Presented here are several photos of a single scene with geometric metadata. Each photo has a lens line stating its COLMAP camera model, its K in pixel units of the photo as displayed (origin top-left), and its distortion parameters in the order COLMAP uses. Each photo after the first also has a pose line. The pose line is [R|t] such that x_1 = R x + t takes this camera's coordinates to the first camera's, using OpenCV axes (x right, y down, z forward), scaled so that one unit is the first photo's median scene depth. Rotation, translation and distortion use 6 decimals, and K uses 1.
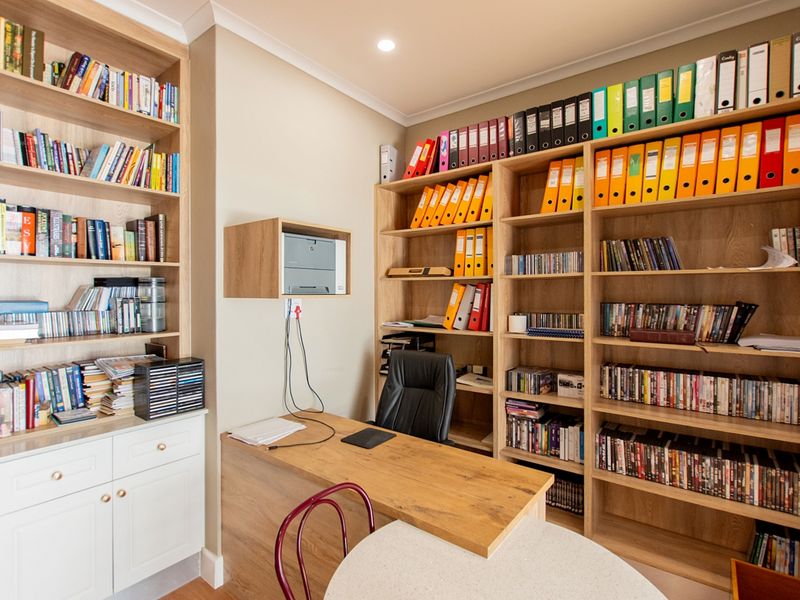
lens RADIAL K [[405.5, 0, 400.7], [0, 405.5, 293.2], [0, 0, 1]] dist [-0.002860, 0.000196]
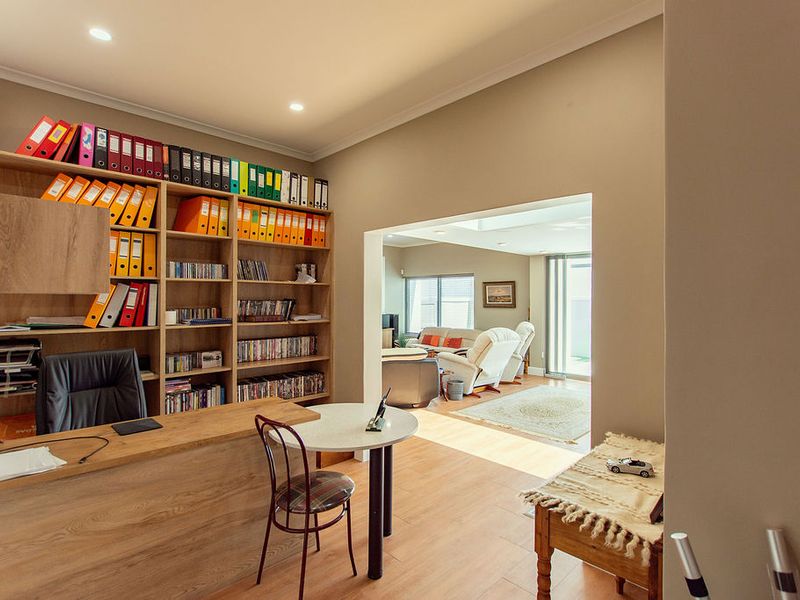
lens RADIAL K [[405.5, 0, 397.7], [0, 405.5, 301.0], [0, 0, 1]] dist [-0.002860, 0.000196]
pose [[0.163505, -0.002699, 0.986539, -0.874501], [-0.005279, 0.999980, 0.003611, 0.018722], [-0.986528, -0.005799, 0.163487, 0.135676]]
